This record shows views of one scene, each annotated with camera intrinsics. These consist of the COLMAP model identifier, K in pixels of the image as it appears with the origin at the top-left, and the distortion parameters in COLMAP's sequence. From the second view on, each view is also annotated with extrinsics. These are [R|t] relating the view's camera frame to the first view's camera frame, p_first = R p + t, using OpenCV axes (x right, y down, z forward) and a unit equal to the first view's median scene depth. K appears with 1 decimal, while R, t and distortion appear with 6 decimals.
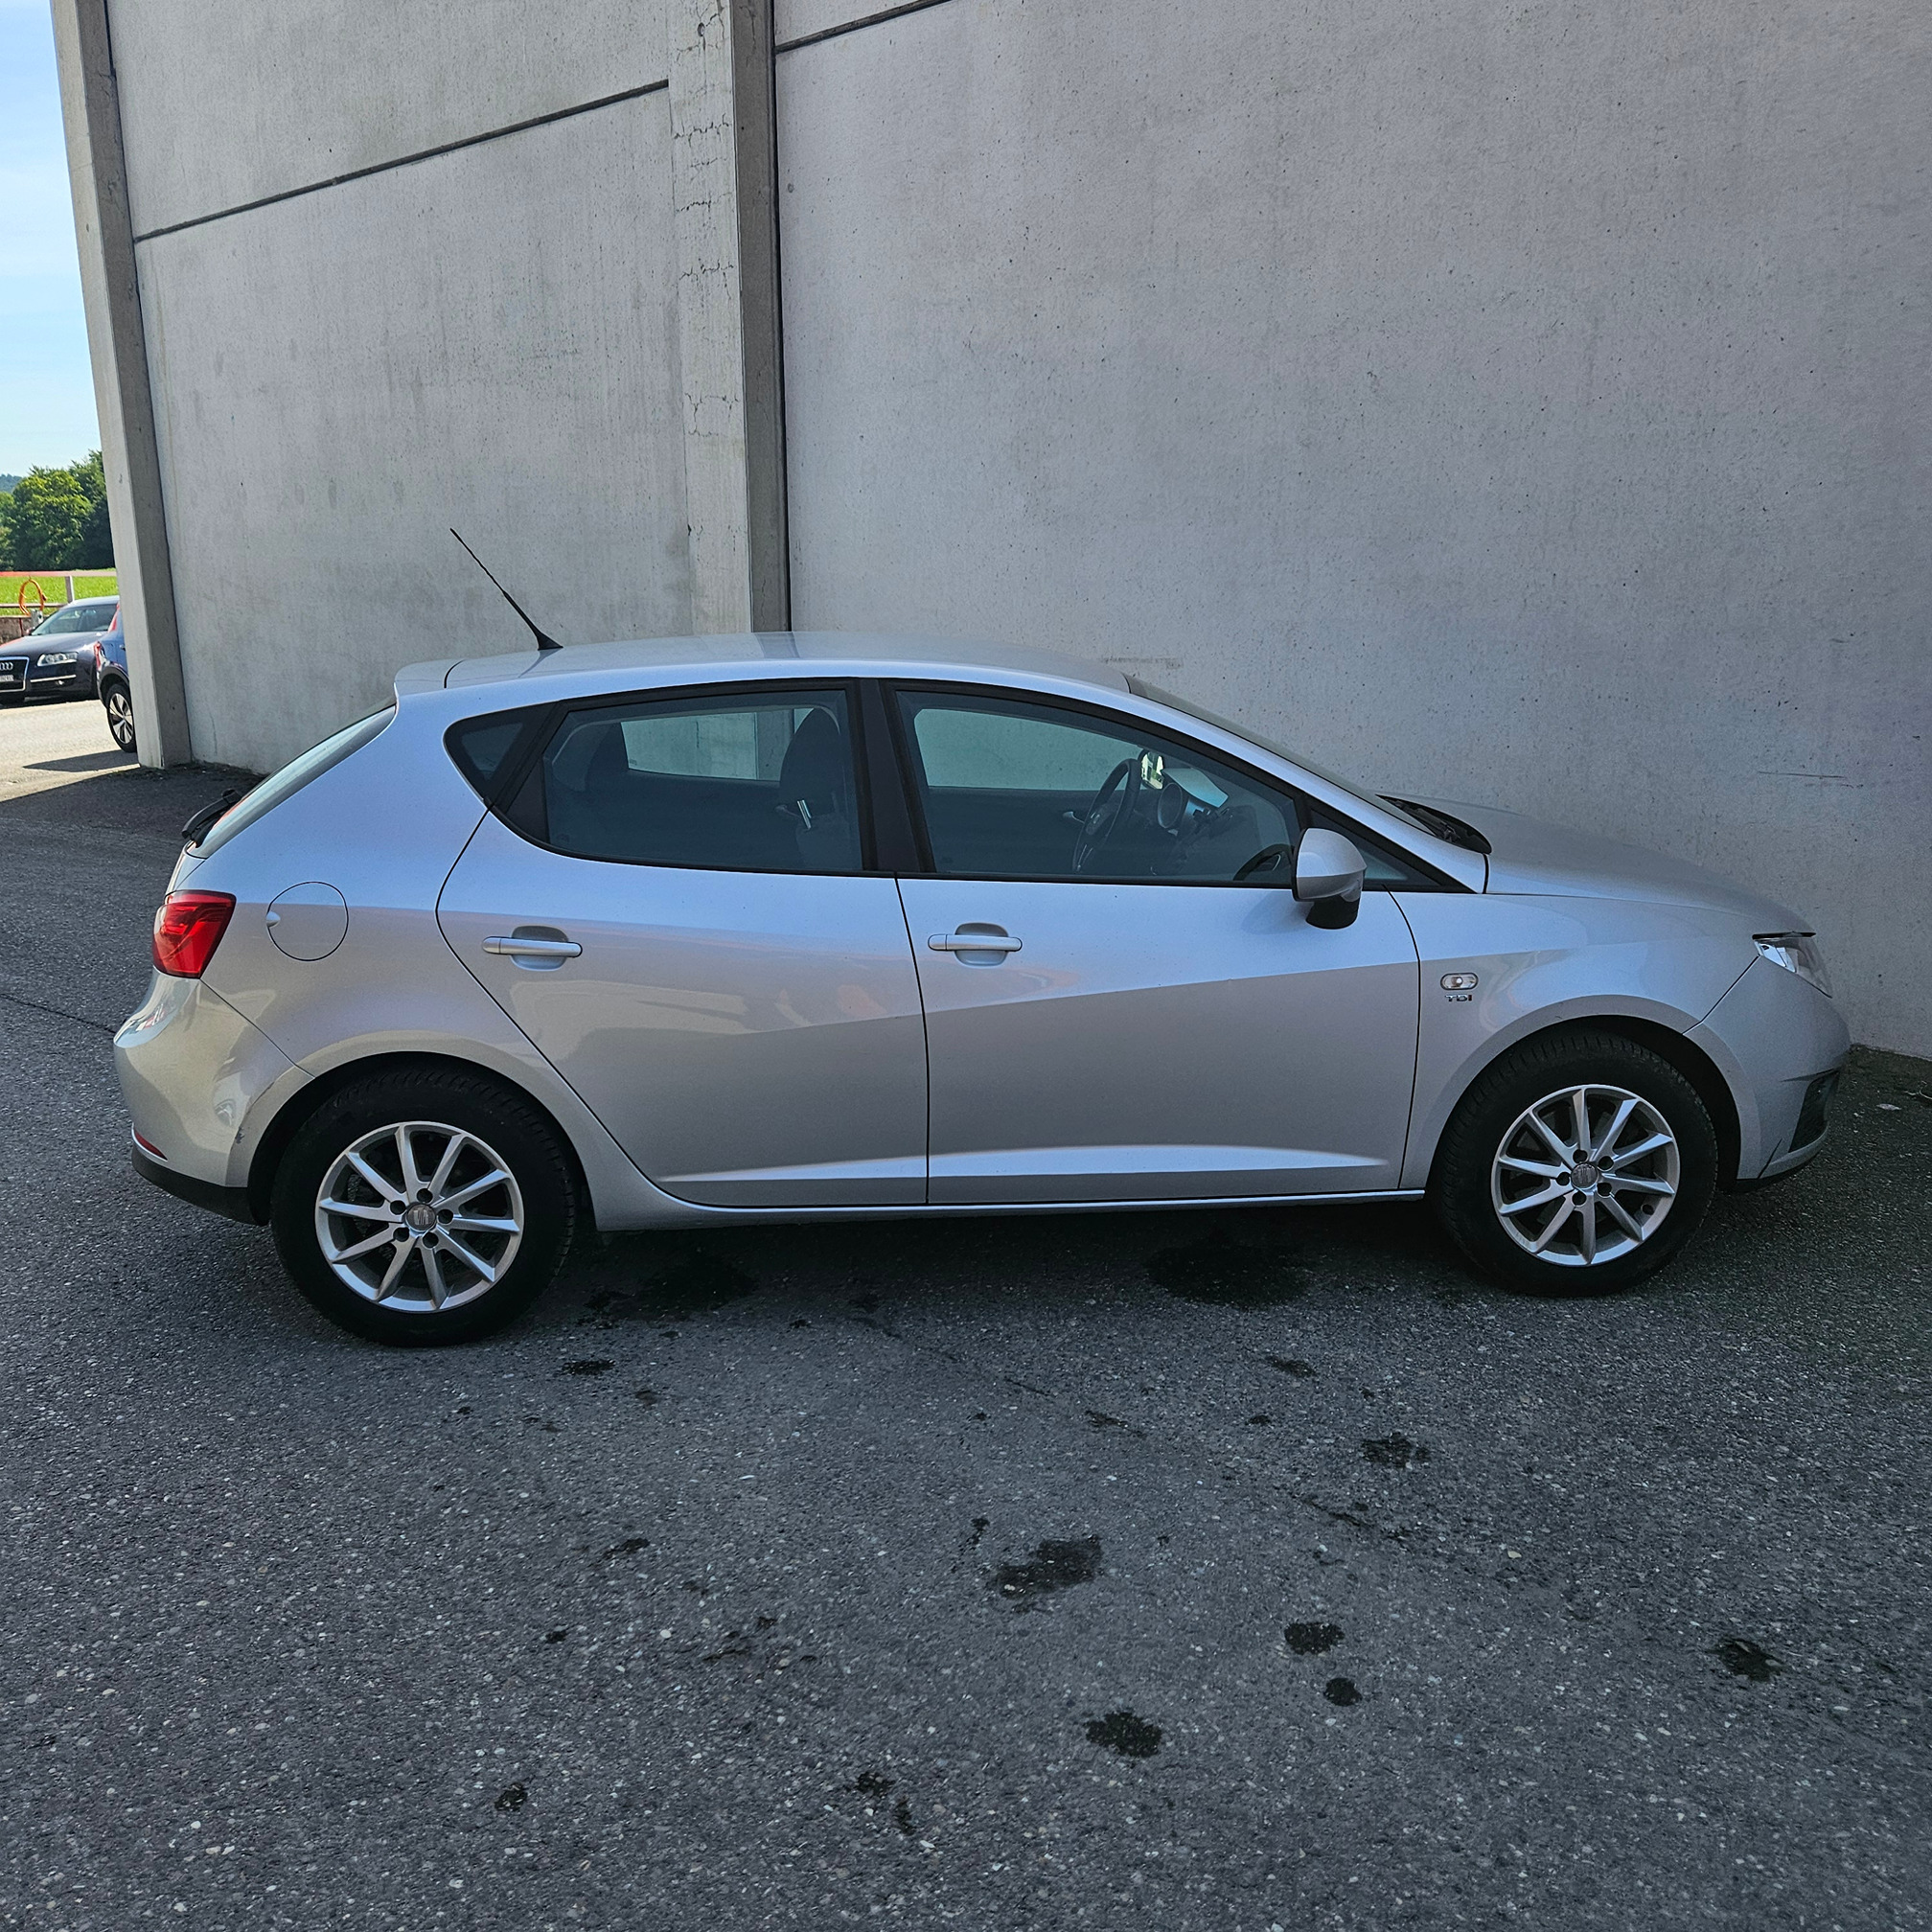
lens RADIAL K [[1692.3, 0, 971.0], [0, 1692.3, 953.7], [0, 0, 1]] dist [0.083457, -0.072835]
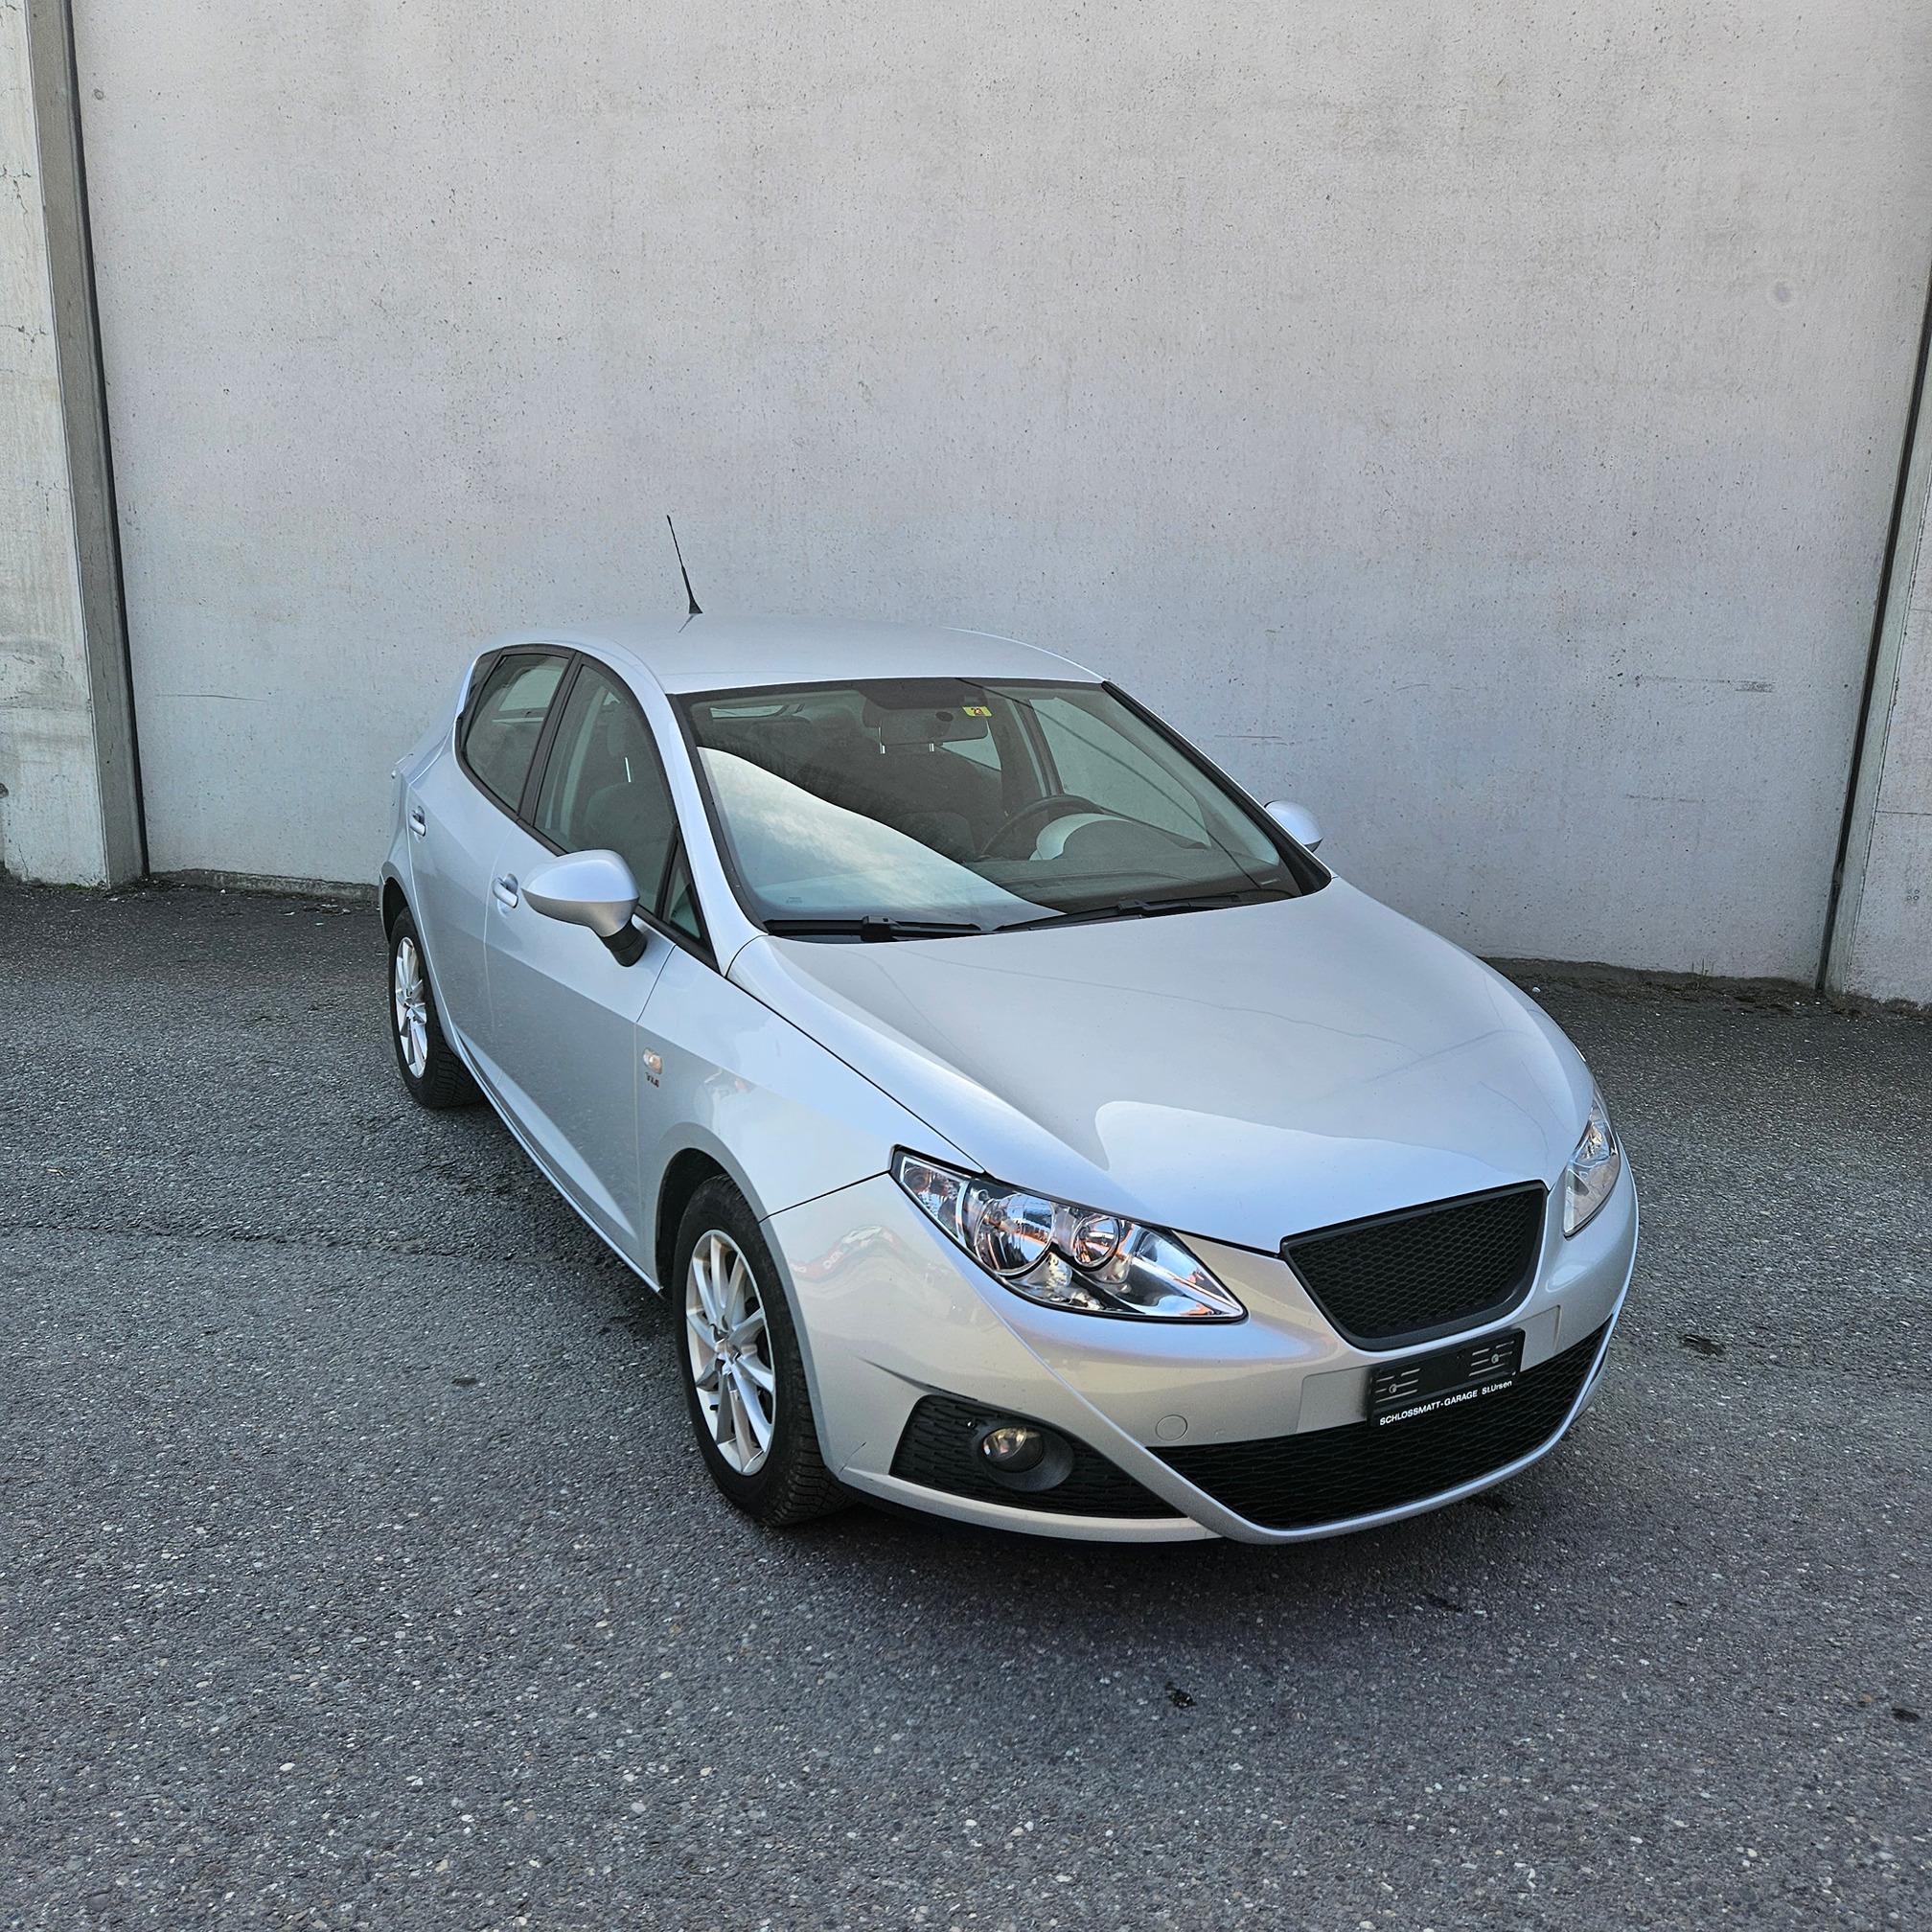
lens RADIAL K [[1692.3, 0, 977.3], [0, 1692.3, 950.9], [0, 0, 1]] dist [0.083457, -0.072835]
pose [[0.831921, -0.105705, 0.544732, -0.384009], [0.096667, 0.994285, 0.045310, -0.022069], [-0.546409, 0.014963, 0.837385, 0.055382]]
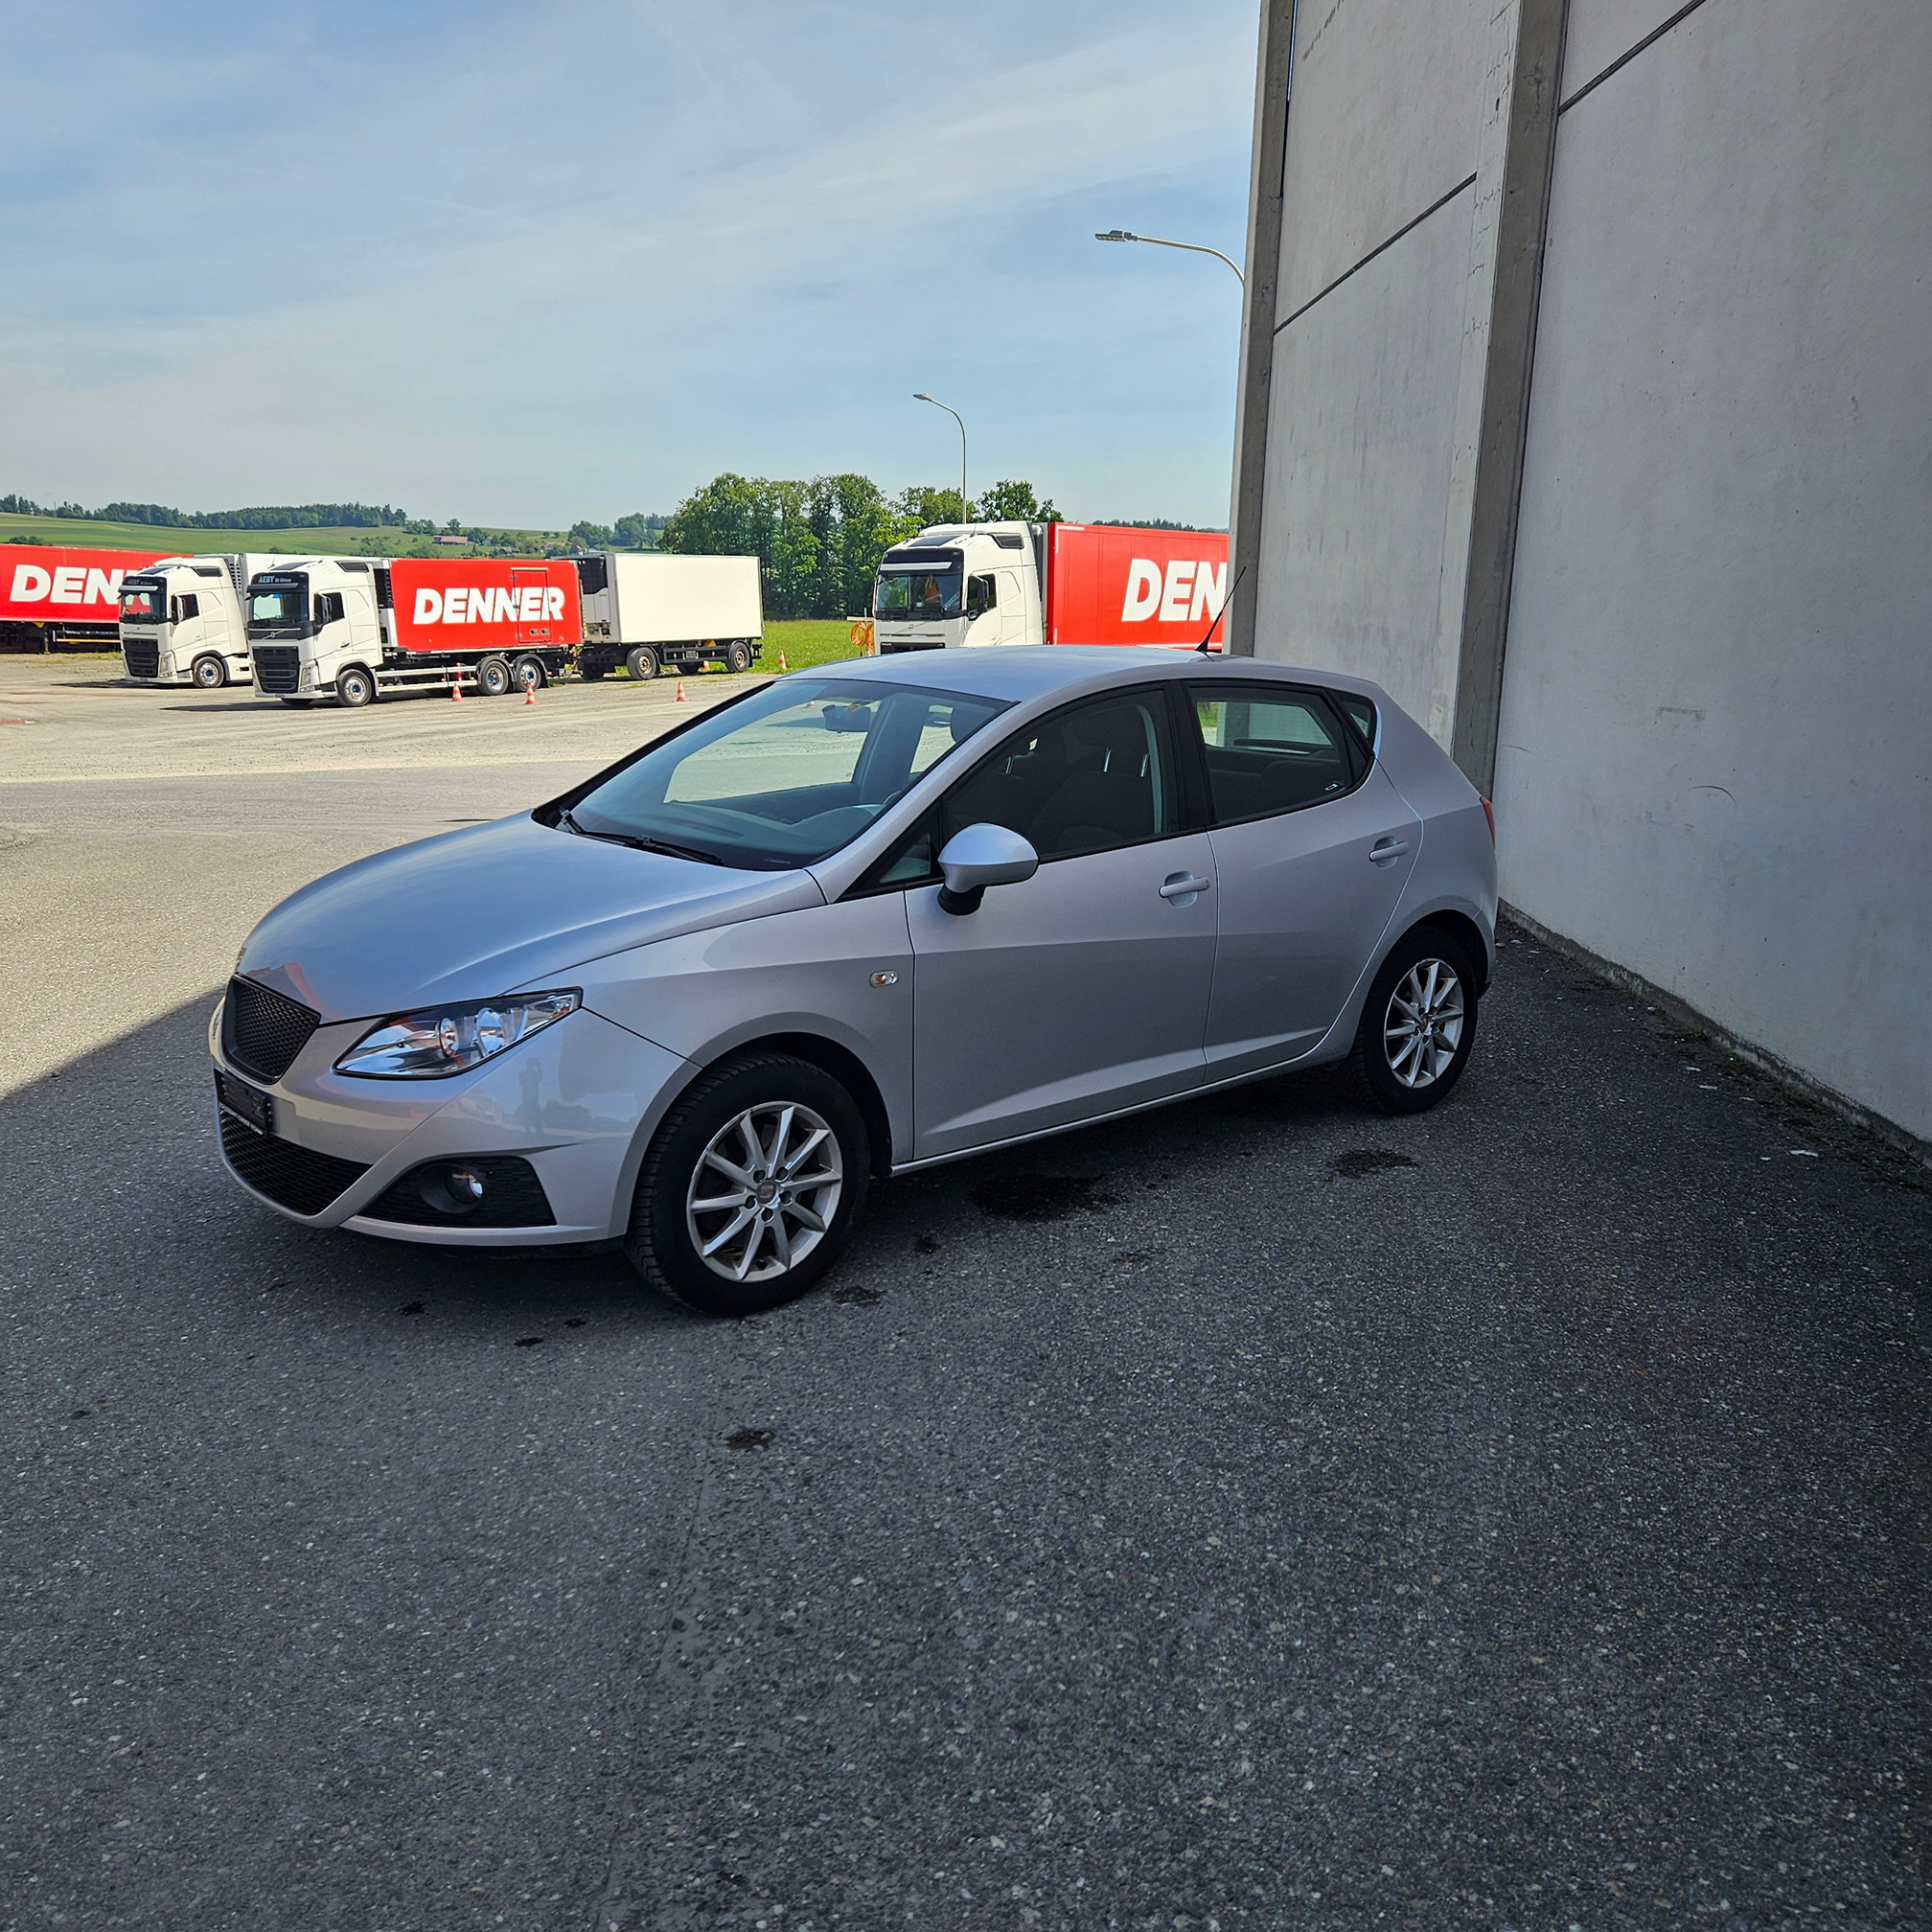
lens RADIAL K [[1692.3, 0, 962.6], [0, 1692.3, 974.7], [0, 0, 1]] dist [0.083457, -0.072835]
pose [[0.700695, 0.176393, -0.691312, 0.655939], [-0.186168, 0.980591, 0.061510, -0.019269], [0.688744, 0.085601, 0.719934, 0.076439]]
